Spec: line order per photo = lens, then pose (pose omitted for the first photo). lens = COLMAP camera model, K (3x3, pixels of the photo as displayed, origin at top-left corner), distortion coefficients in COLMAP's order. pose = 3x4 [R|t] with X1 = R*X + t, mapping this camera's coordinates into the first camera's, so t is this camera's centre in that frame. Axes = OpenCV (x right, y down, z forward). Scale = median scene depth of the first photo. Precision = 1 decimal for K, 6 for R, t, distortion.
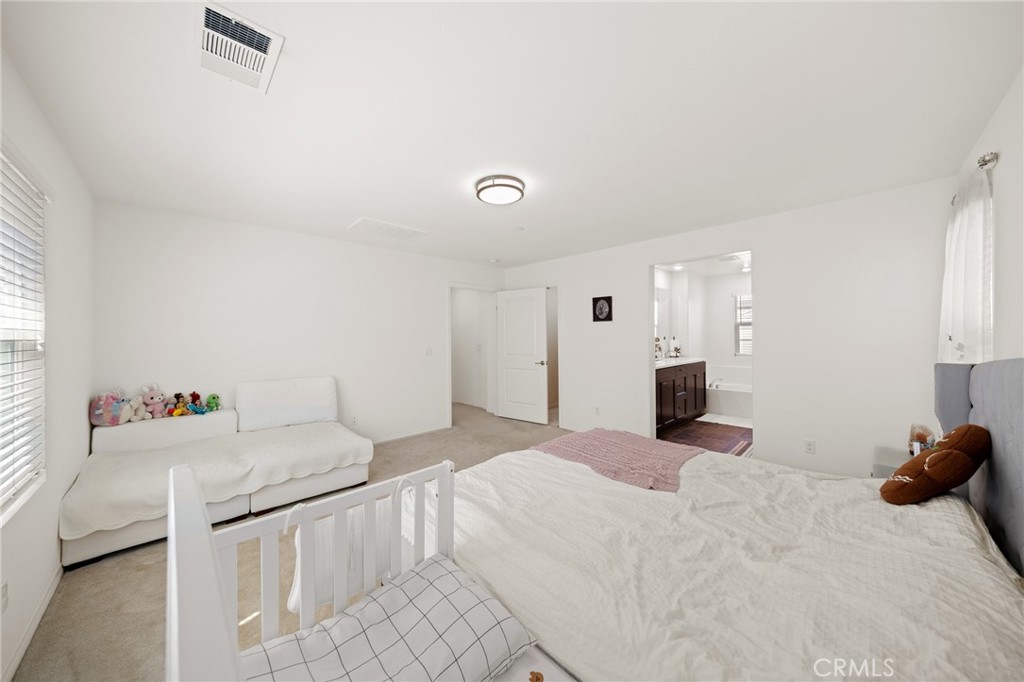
lens RADIAL K [[342.6, 0, 507.3], [0, 342.6, 337.4], [0, 0, 1]] dist [-0.006301, -0.001093]
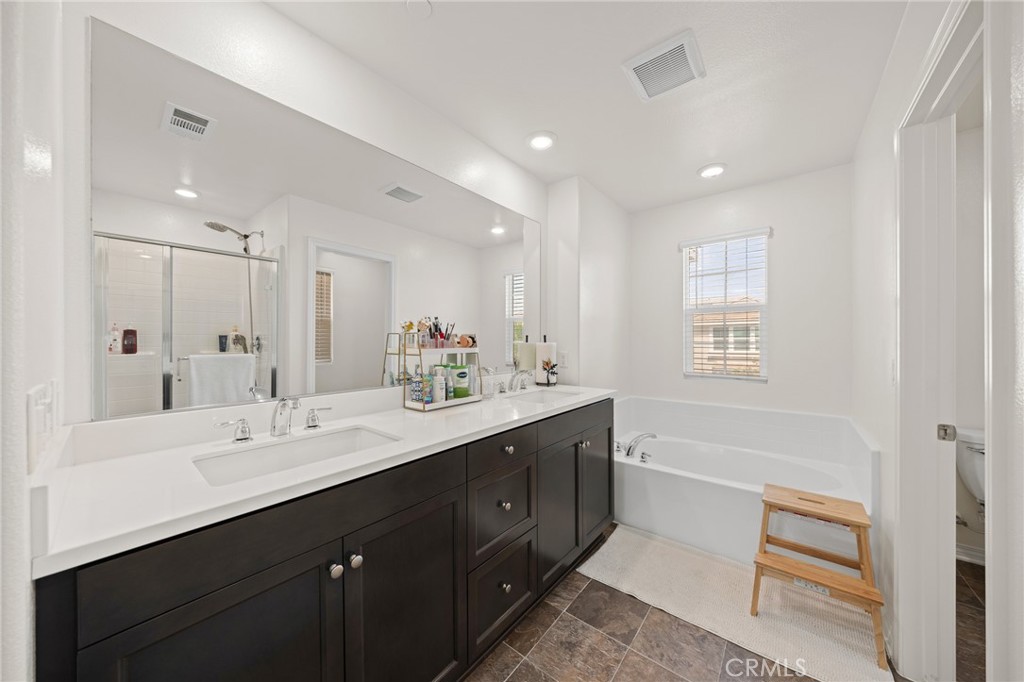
lens RADIAL K [[342.6, 0, 507.2], [0, 342.6, 340.8], [0, 0, 1]] dist [-0.006301, -0.001093]
pose [[0.994560, 0.002259, 0.104138, 0.406690], [-0.001610, 0.999979, -0.006317, 0.007899], [-0.104150, 0.006115, 0.994543, 0.606402]]
